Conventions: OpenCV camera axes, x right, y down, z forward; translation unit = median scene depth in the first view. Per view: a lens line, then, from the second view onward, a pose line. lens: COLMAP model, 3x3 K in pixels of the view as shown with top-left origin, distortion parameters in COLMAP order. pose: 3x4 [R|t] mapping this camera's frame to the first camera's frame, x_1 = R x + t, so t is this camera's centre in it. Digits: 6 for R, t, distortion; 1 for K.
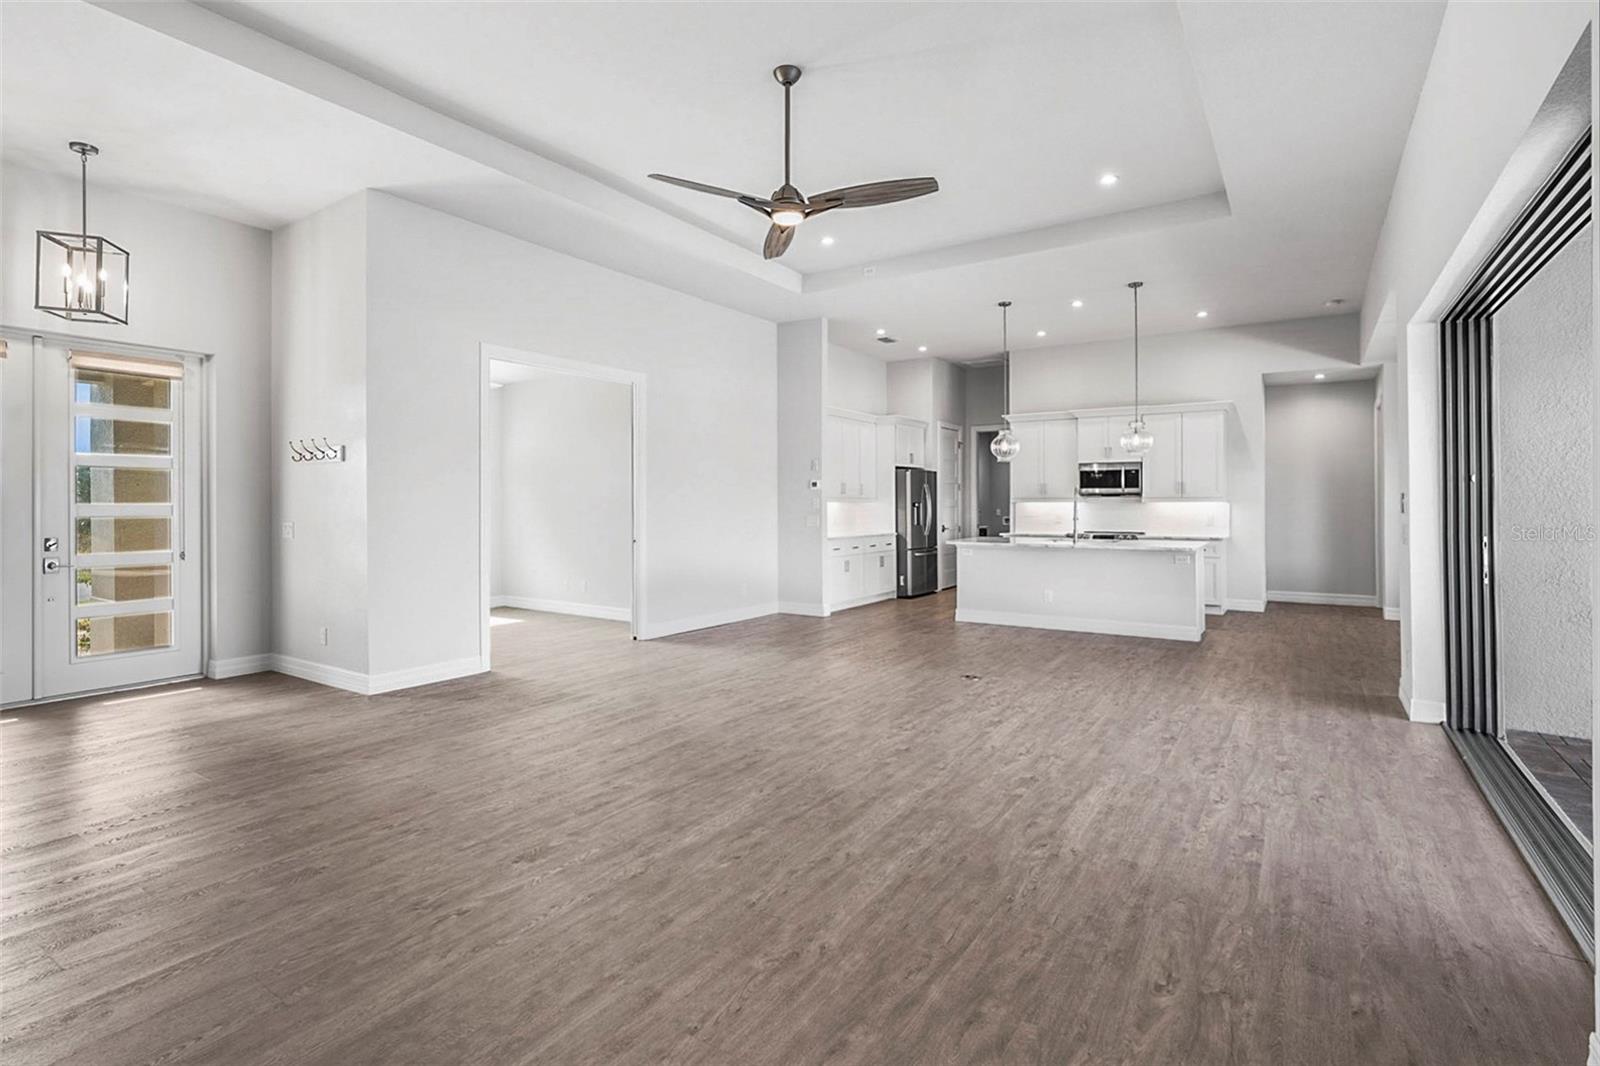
lens RADIAL K [[751.5, 0, 800.0], [0, 751.5, 503.3], [0, 0, 1]] dist [-0.003142, -0.000300]
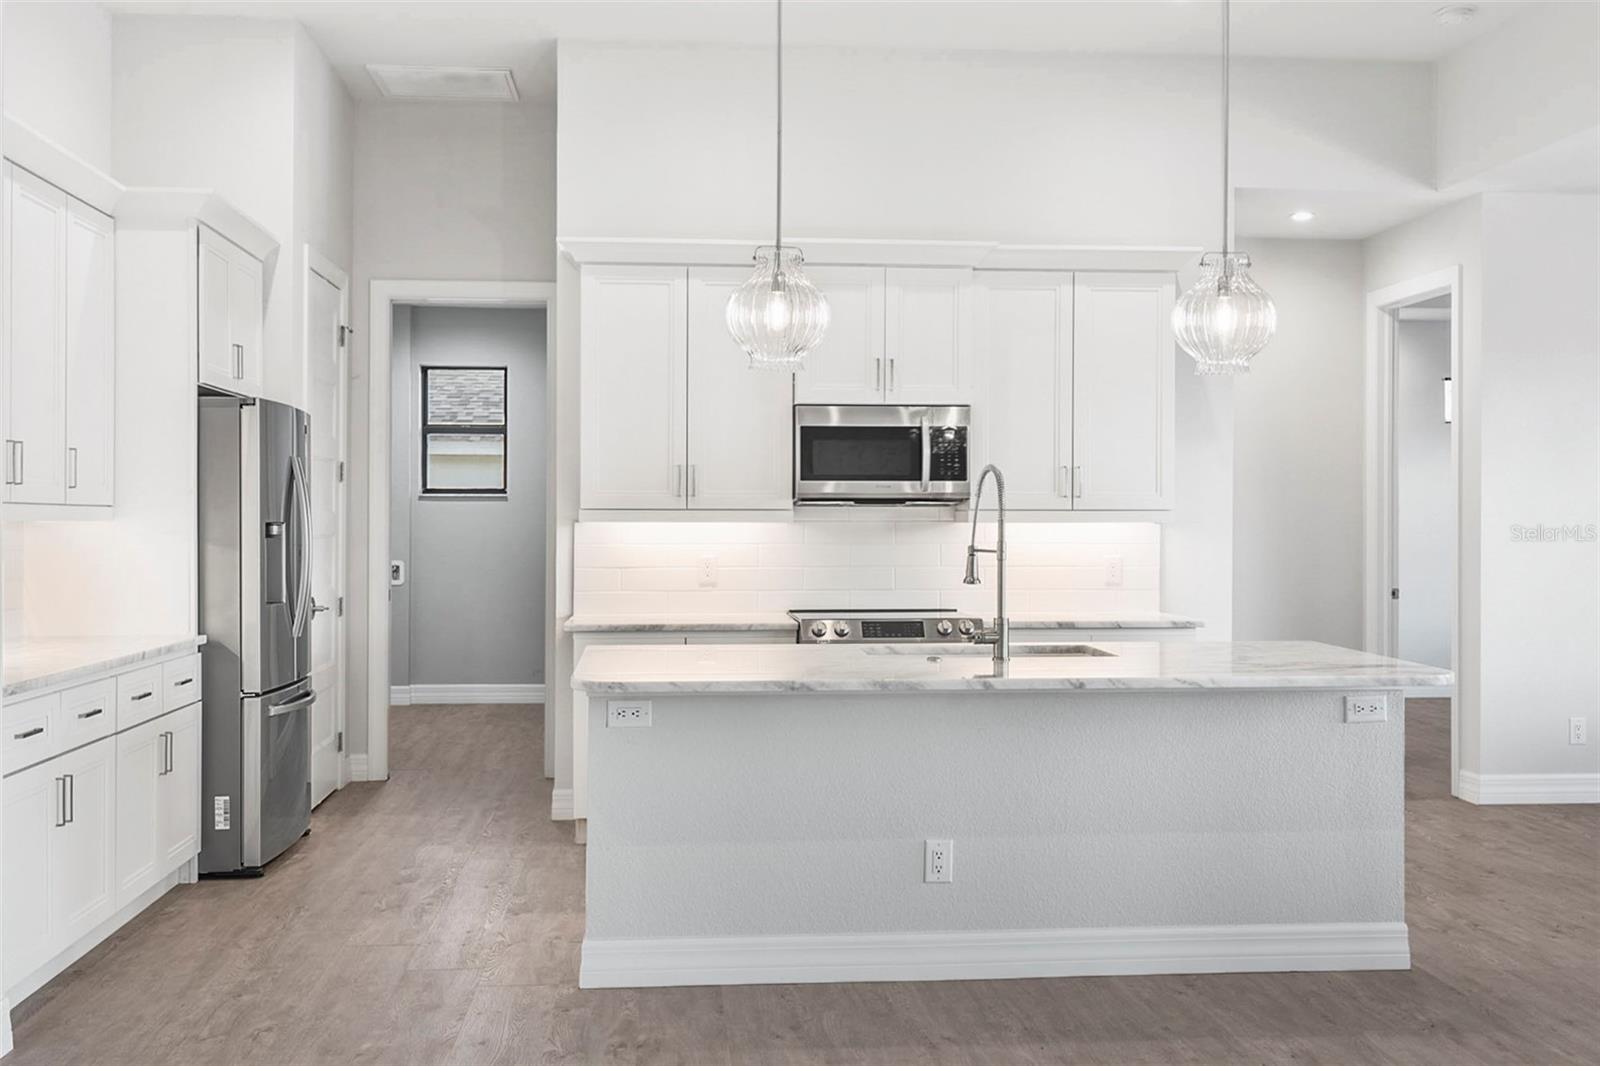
lens RADIAL K [[1606.5, 0, 802.6], [0, 1606.5, 510.1], [0, 0, 1]] dist [-0.011238, 0.000769]
pose [[0.784978, 0.009641, 0.619449, -0.059438], [-0.004127, 0.999938, -0.010333, 0.000584], [-0.619510, 0.005554, 0.784969, 0.450531]]
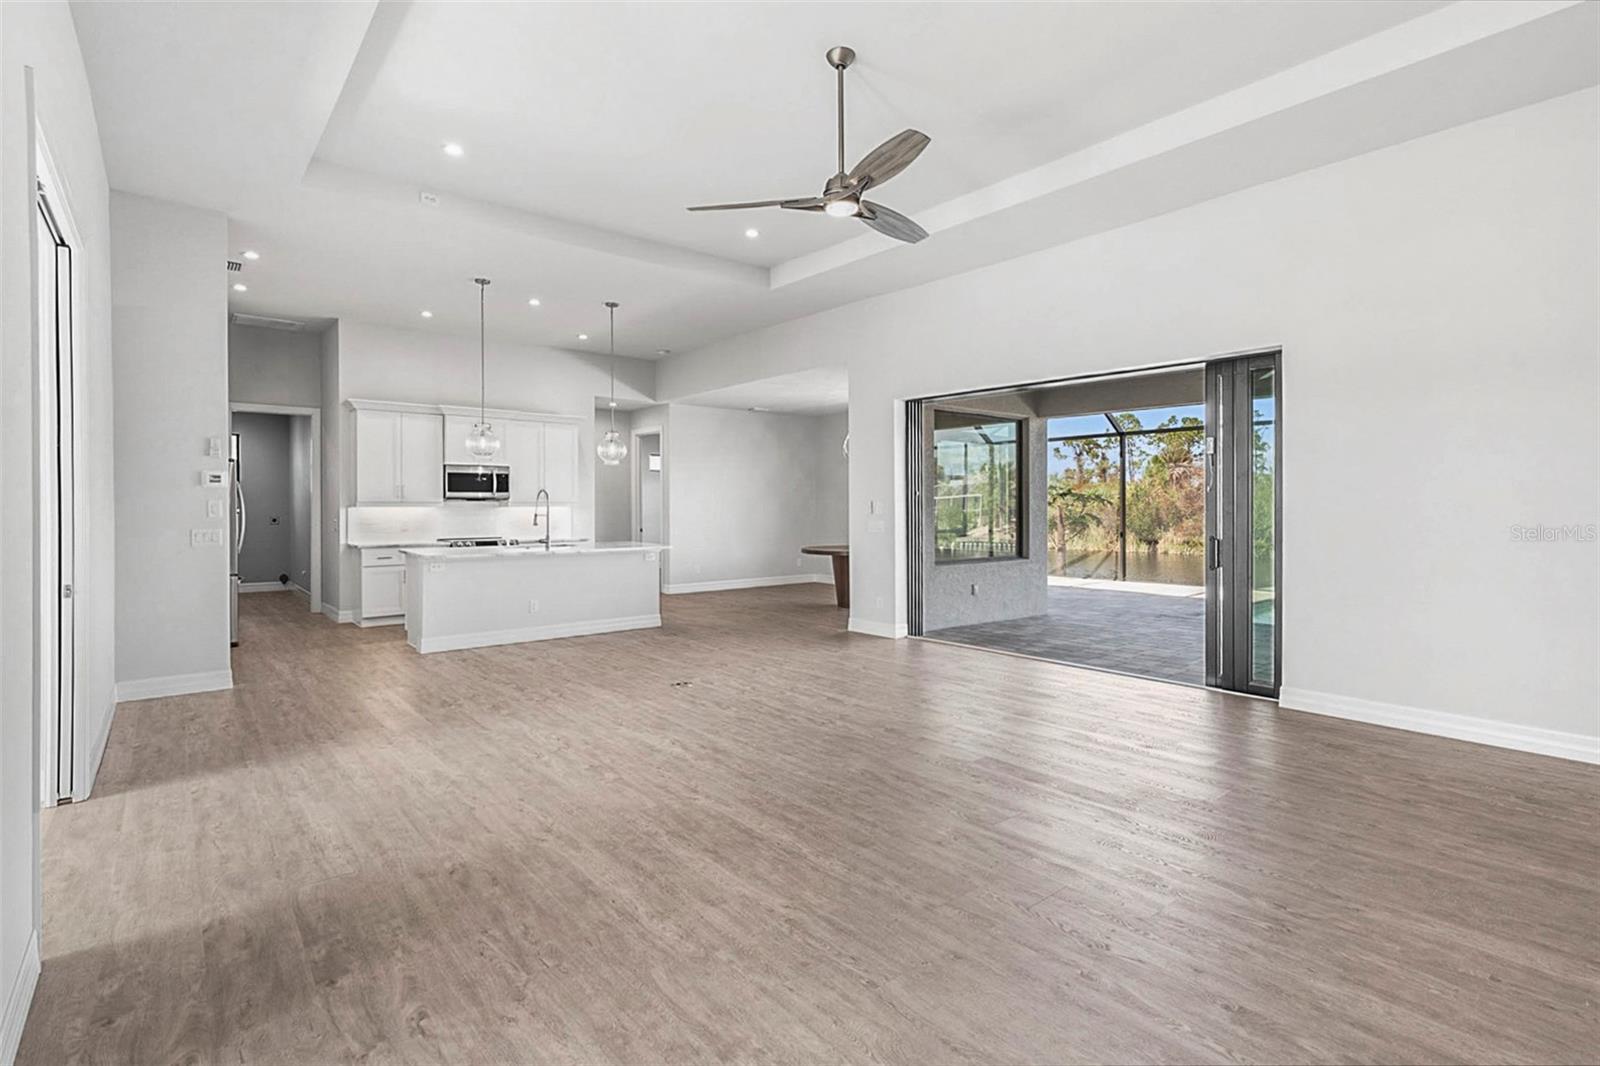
lens RADIAL K [[764.1, 0, 797.3], [0, 764.1, 513.7], [0, 0, 1]] dist [-0.005422, -0.000018]
pose [[0.297073, -0.006031, 0.954836, -0.391465], [-0.002653, 0.999971, 0.007141, -0.000423], [-0.954851, -0.004655, 0.297048, 0.315390]]
